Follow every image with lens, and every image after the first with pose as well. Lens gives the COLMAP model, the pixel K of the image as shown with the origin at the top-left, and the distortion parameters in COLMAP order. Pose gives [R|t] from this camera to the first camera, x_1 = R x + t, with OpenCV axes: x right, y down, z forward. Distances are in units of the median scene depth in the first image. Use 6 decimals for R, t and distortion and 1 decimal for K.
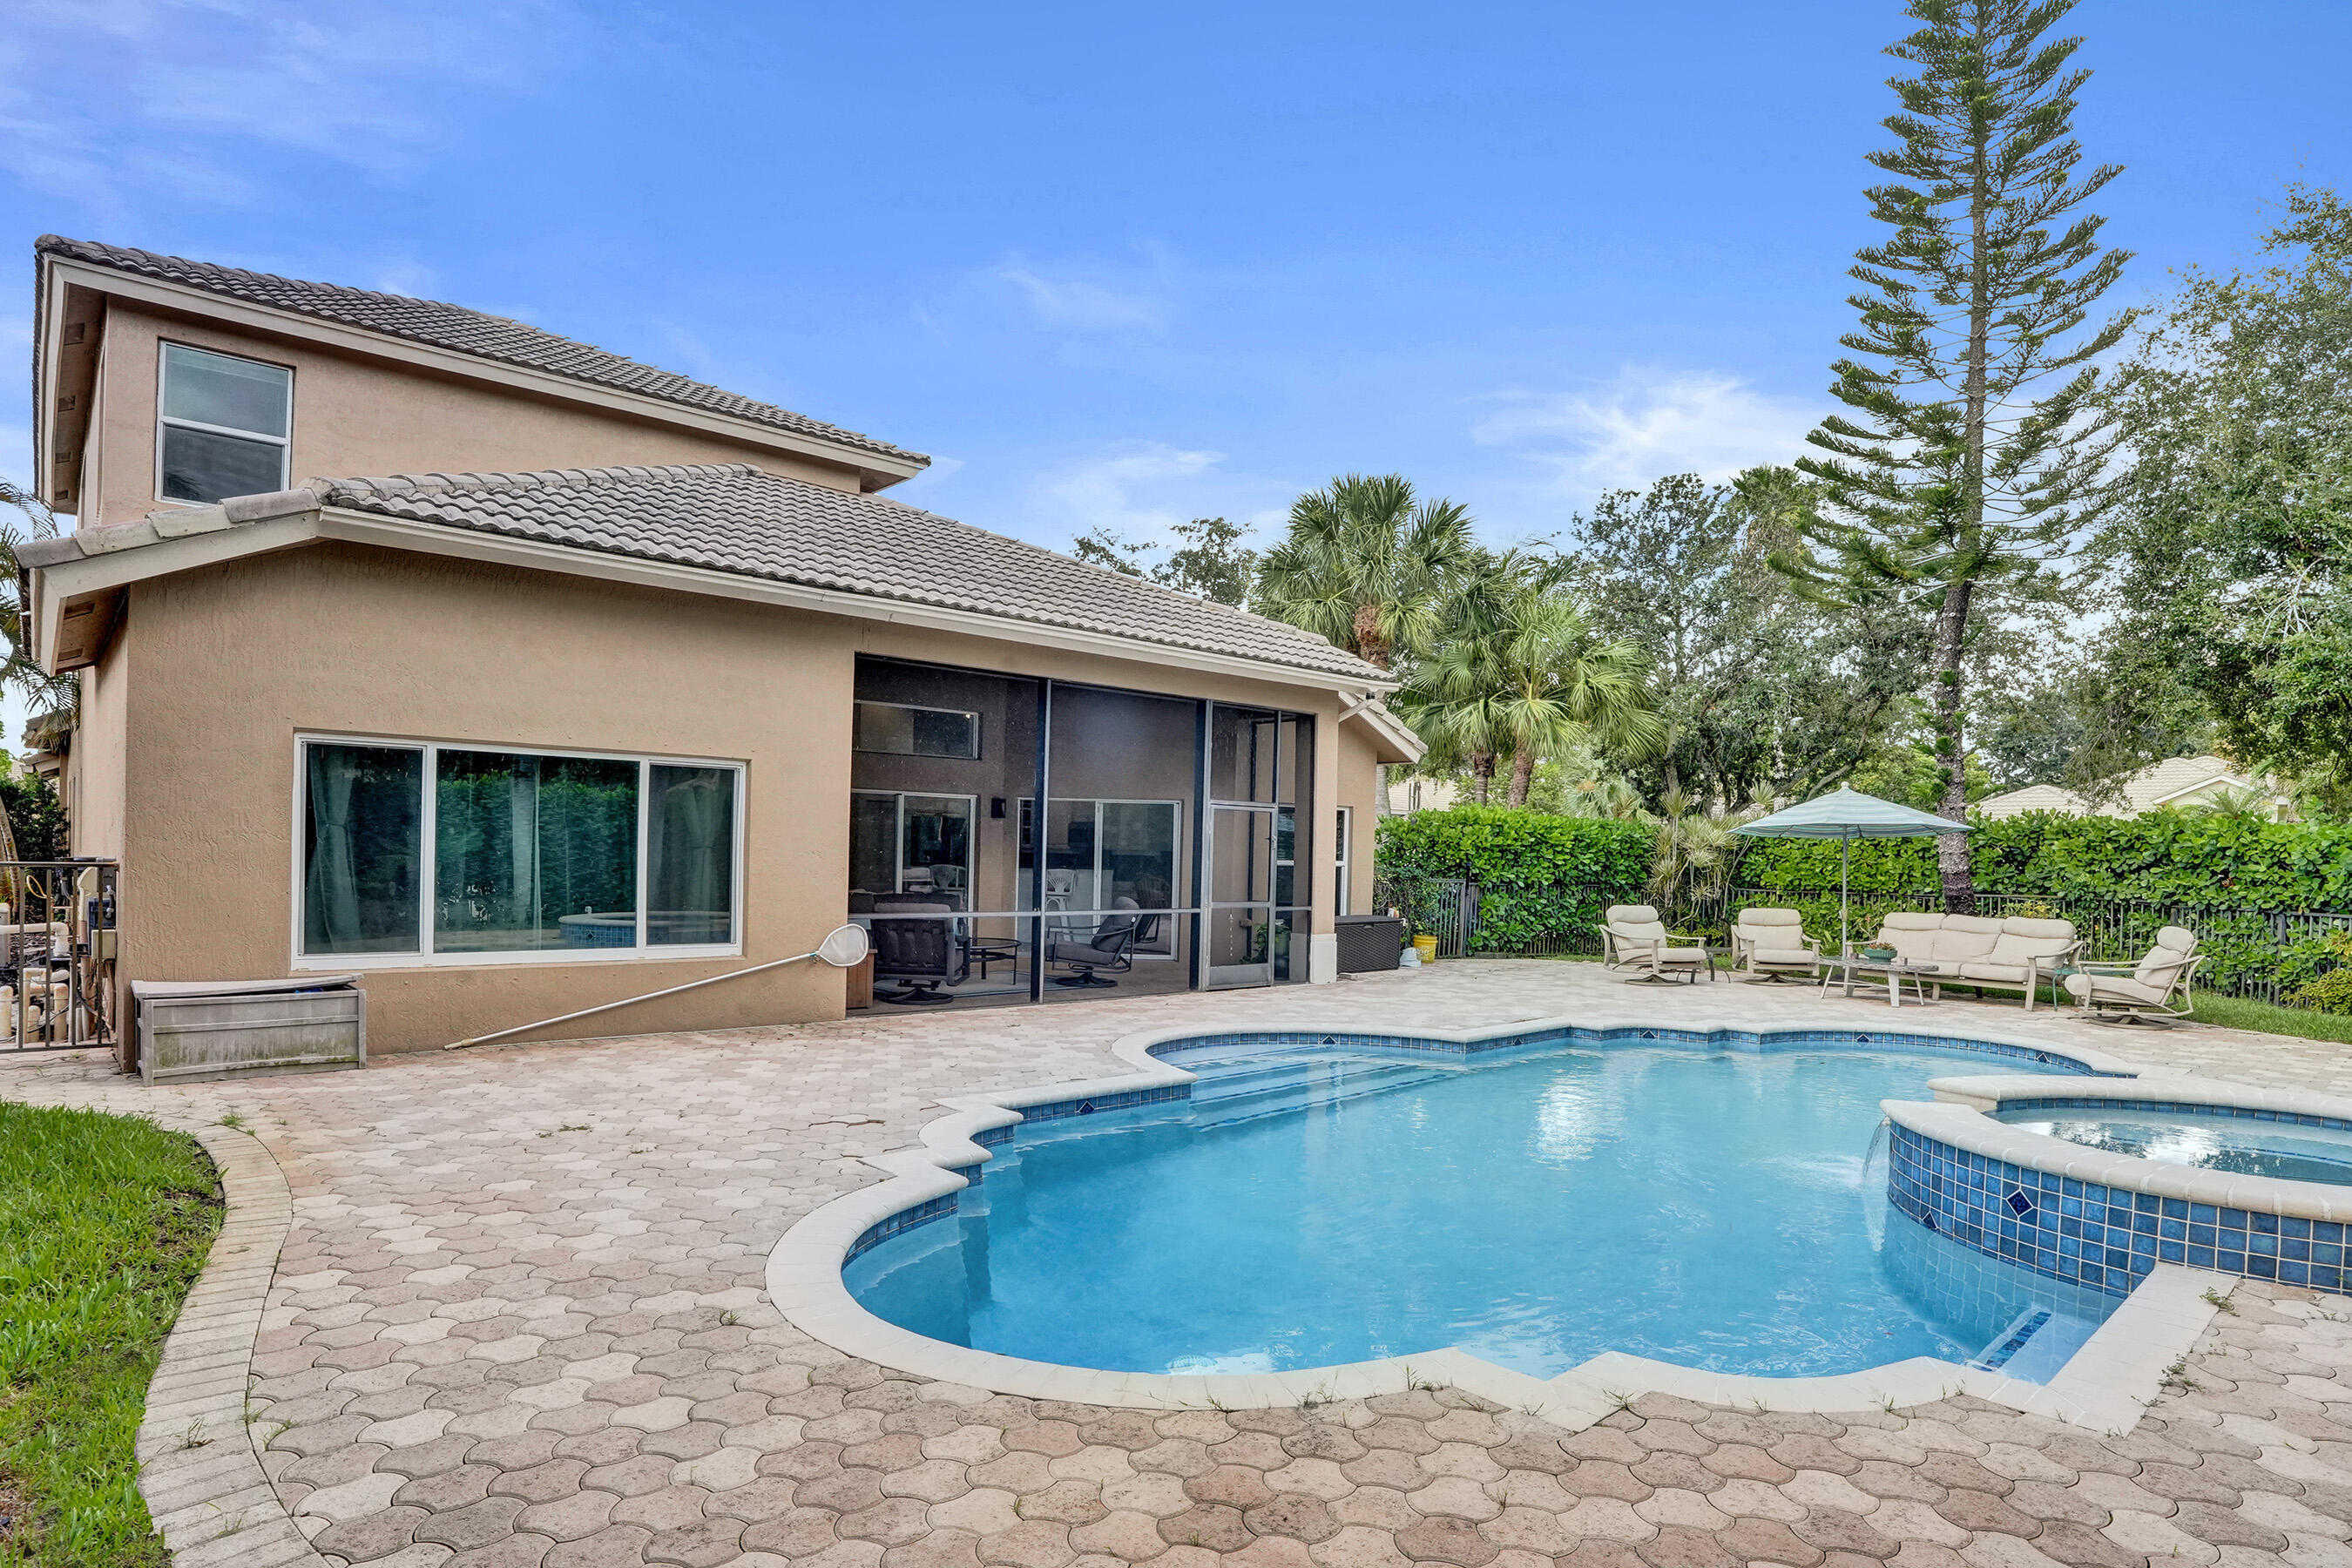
lens RADIAL K [[1247.9, 0, 1175.1], [0, 1247.9, 862.2], [0, 0, 1]] dist [-0.026902, 0.000976]
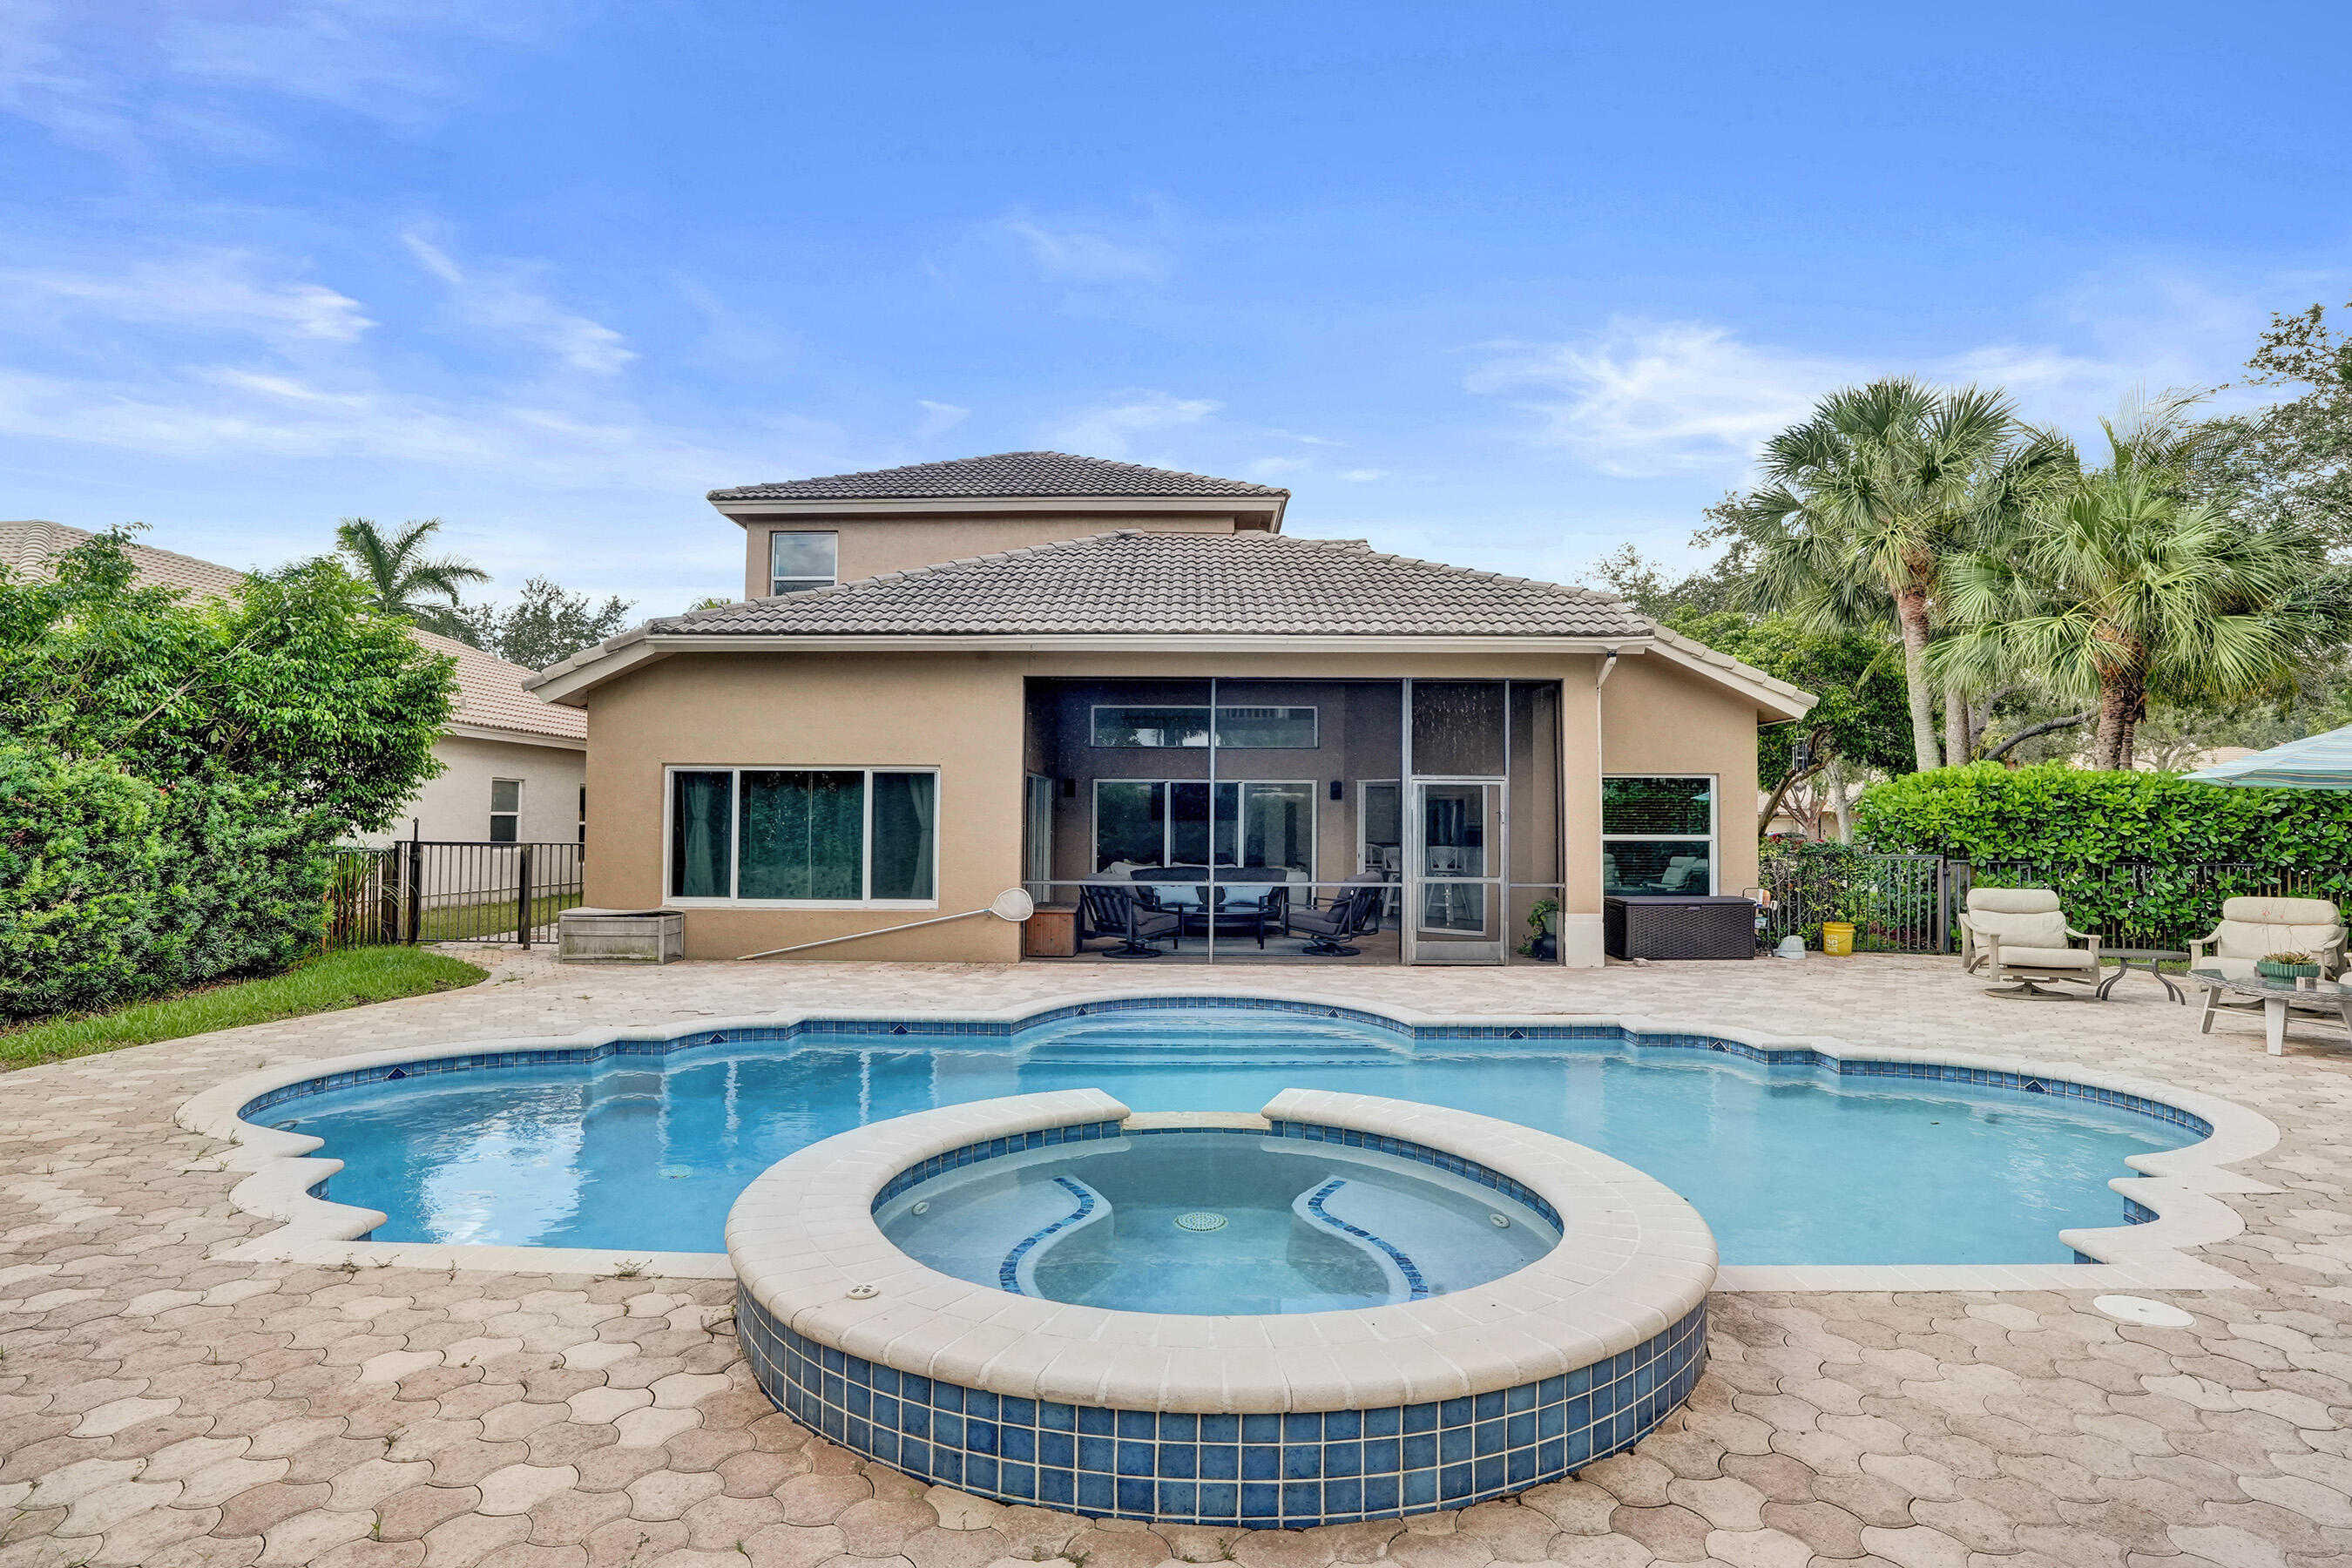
lens RADIAL K [[1159.8, 0, 1175.6], [0, 1159.8, 779.5], [0, 0, 1]] dist [-0.040770, -0.000105]
pose [[0.738895, -0.045058, -0.672312, 0.661473], [0.006571, 0.998196, -0.059677, 0.010199], [0.673789, 0.039677, 0.737858, 0.223581]]
